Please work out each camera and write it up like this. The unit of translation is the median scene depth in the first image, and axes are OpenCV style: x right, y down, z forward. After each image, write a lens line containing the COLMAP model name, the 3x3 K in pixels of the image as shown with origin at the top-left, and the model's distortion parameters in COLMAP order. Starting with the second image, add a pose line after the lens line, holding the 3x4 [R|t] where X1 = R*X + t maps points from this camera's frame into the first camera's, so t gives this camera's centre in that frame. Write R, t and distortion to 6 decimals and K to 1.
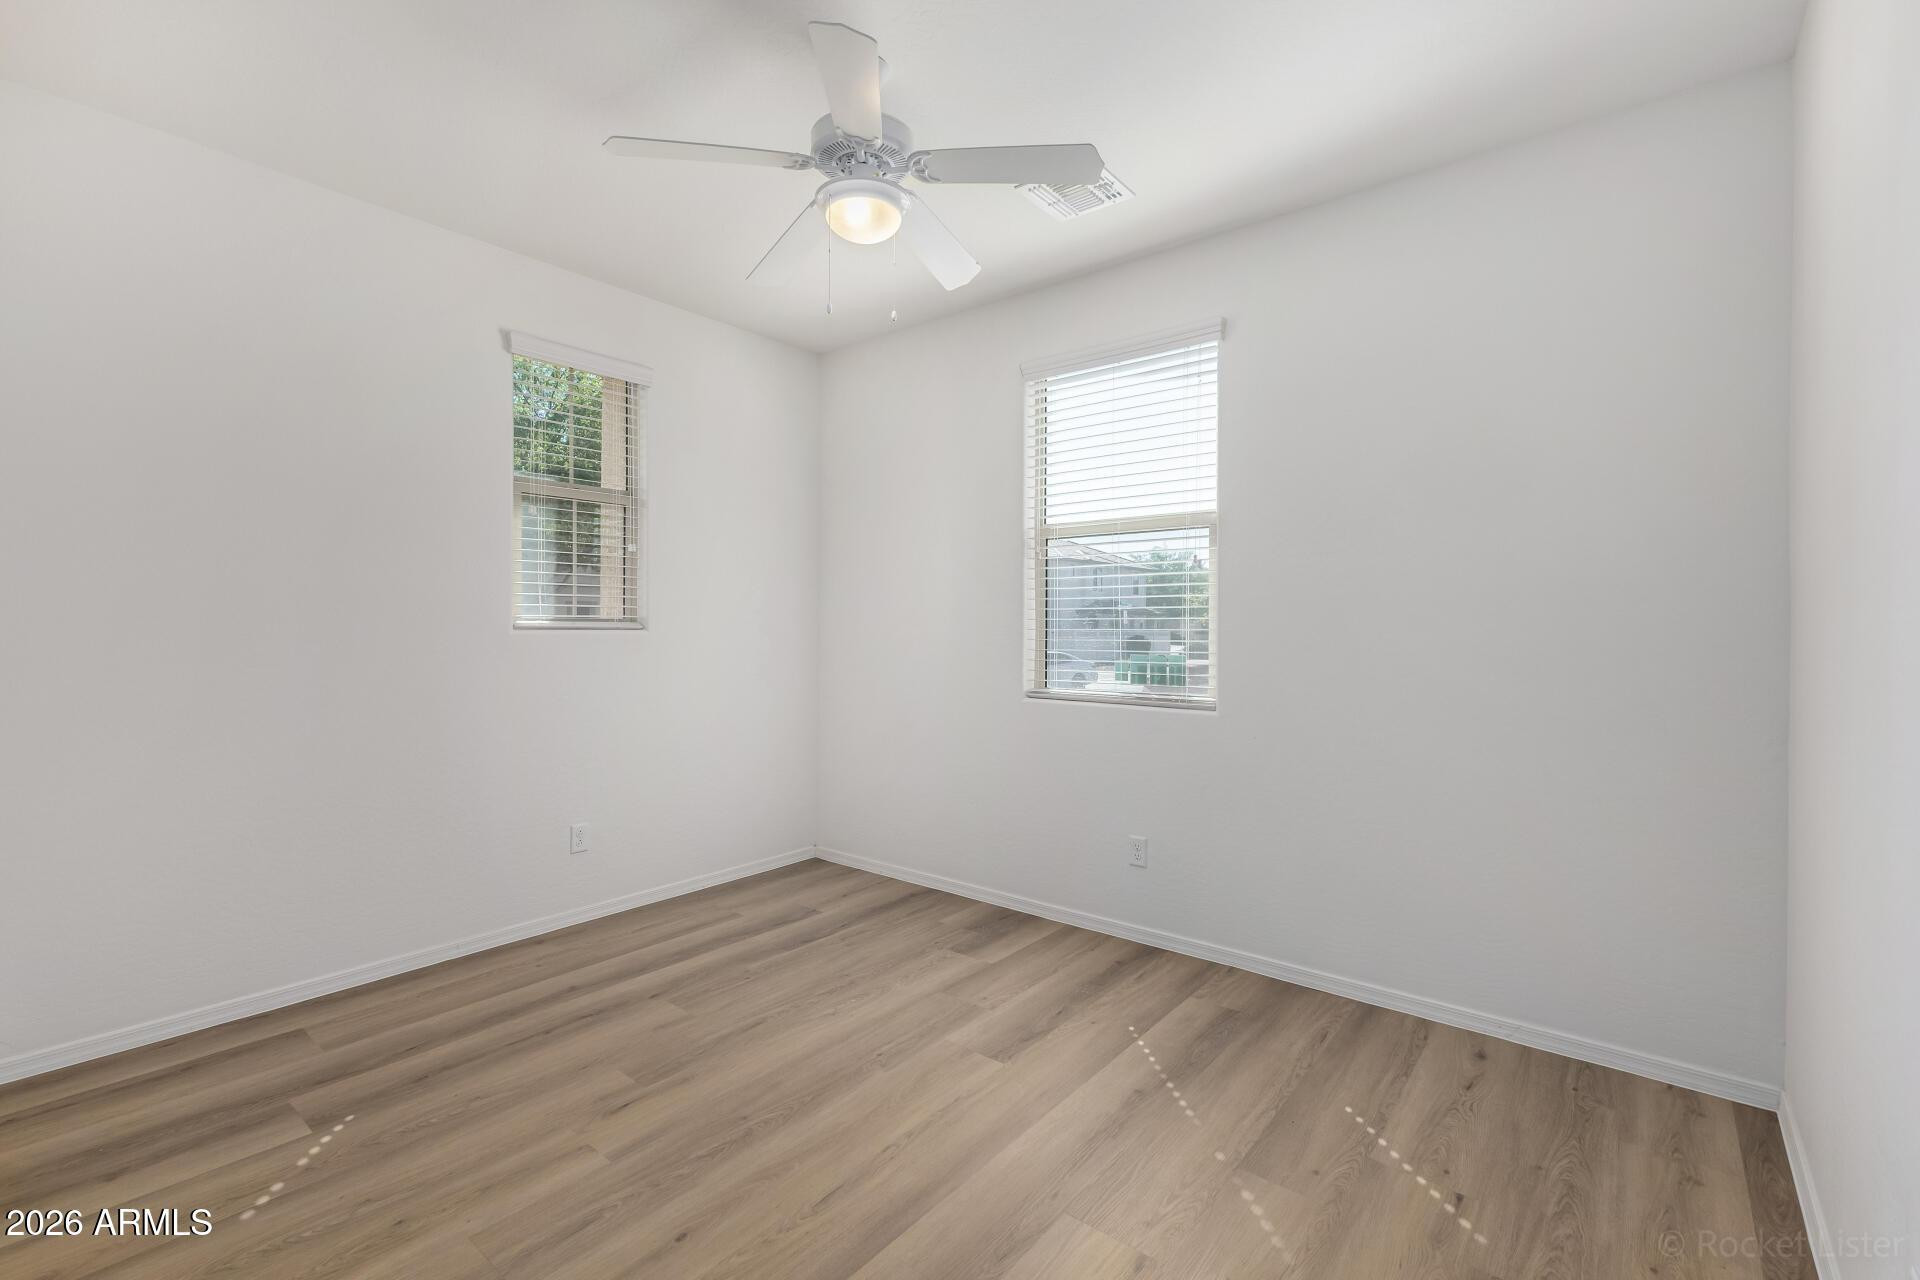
lens RADIAL K [[837.7, 0, 959.6], [0, 837.7, 634.6], [0, 0, 1]] dist [0.009679, -0.000740]
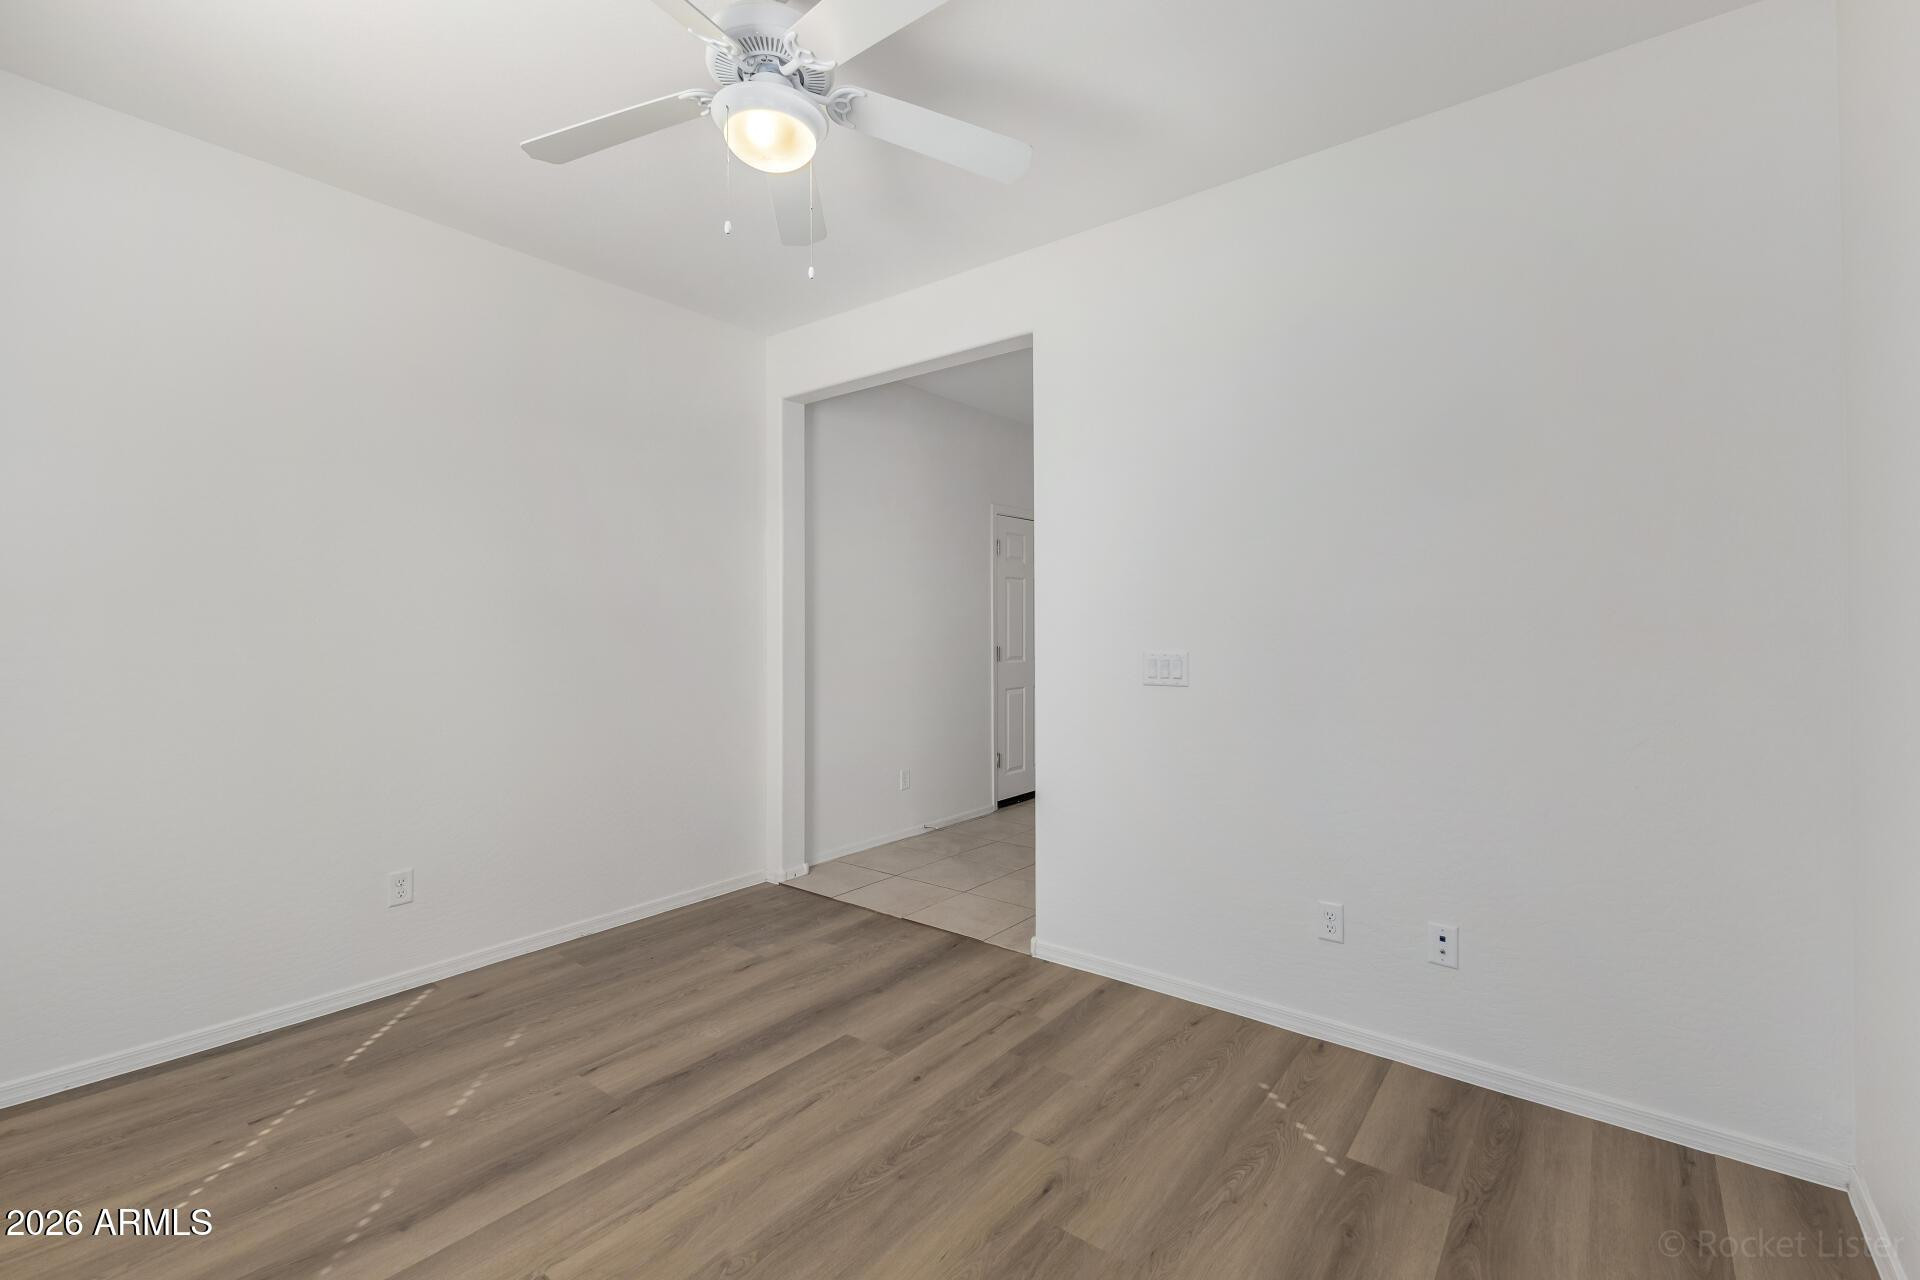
lens RADIAL K [[837.7, 0, 960.7], [0, 837.7, 636.1], [0, 0, 1]] dist [0.009679, -0.000740]
pose [[-0.999863, -0.003645, -0.016161, -0.325893], [-0.003799, 0.999947, 0.009525, -0.009205], [0.016126, 0.009585, -0.999824, 2.035603]]
